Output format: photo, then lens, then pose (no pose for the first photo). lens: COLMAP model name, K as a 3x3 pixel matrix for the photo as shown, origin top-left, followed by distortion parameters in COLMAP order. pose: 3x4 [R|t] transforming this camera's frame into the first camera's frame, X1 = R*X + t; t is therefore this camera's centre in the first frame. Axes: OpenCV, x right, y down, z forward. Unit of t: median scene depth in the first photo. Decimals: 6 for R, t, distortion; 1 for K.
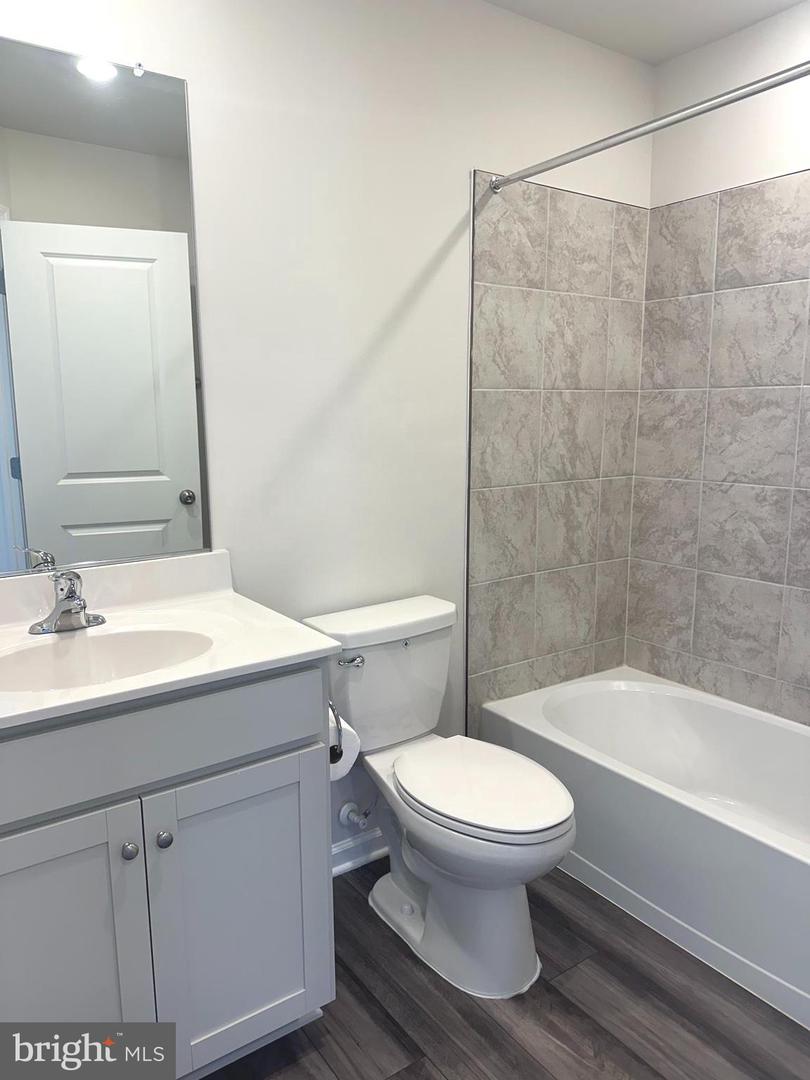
lens RADIAL K [[755.3, 0, 405.0], [0, 755.3, 540.0], [0, 0, 1]] dist [0.117963, -0.197436]
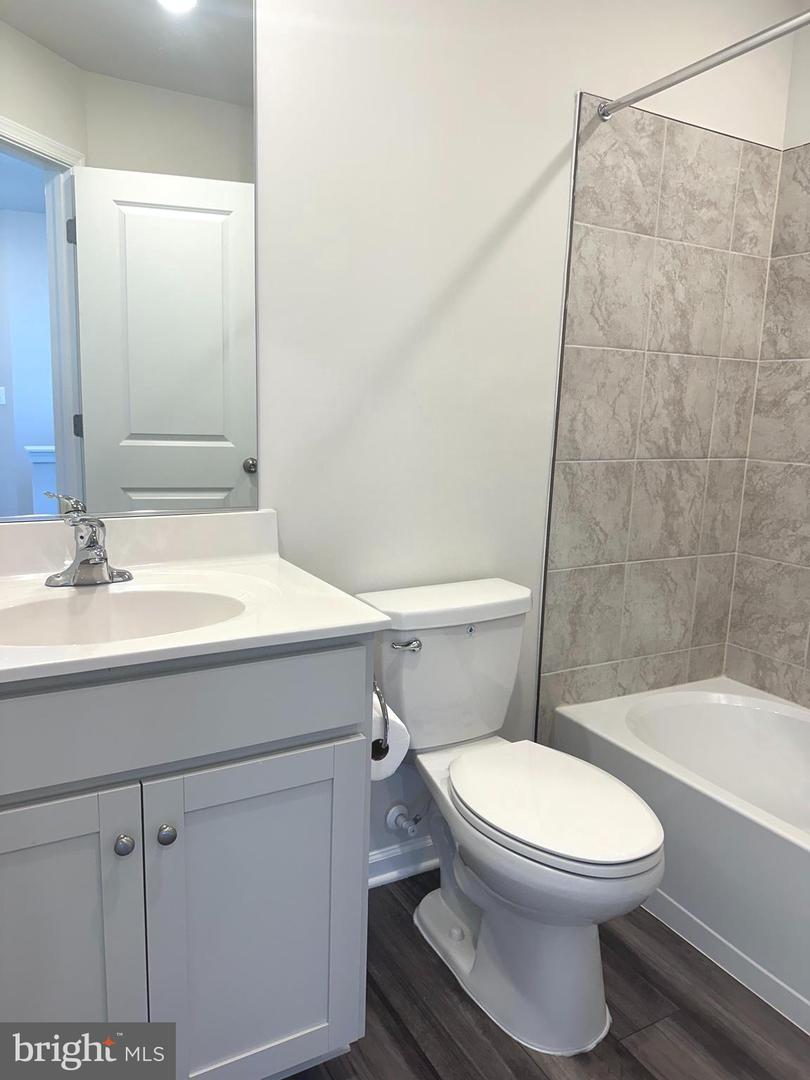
lens RADIAL K [[746.6, 0, 405.0], [0, 746.6, 540.0], [0, 0, 1]] dist [0.071321, -0.114995]
pose [[0.993288, 0.054423, -0.102060, 0.006539], [-0.054471, 0.998513, 0.002320, 0.030571], [0.102035, 0.003255, 0.994776, 0.118829]]
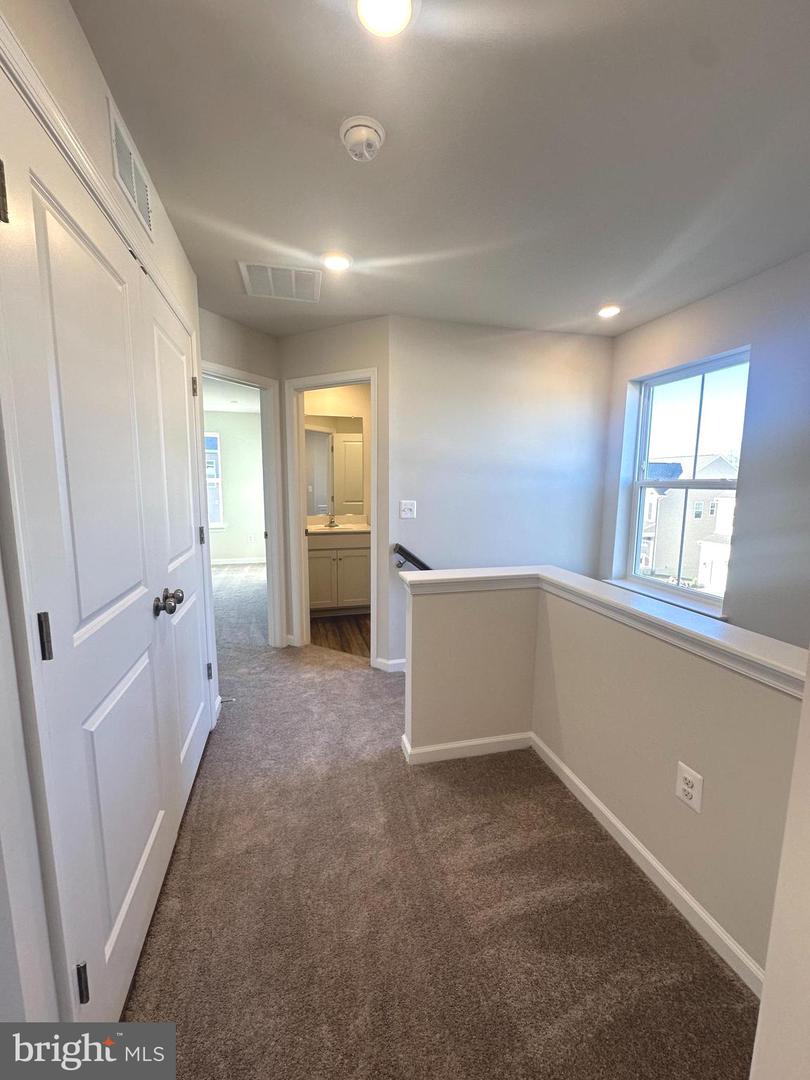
lens RADIAL K [[430.3, 0, 402.5], [0, 430.3, 534.8], [0, 0, 1]] dist [-0.006301, -0.000092]
pose [[0.933423, 0.052390, -0.354933, 0.718574], [-0.070950, 0.996699, -0.039471, 0.175376], [0.351693, 0.062026, 0.934058, -1.061361]]
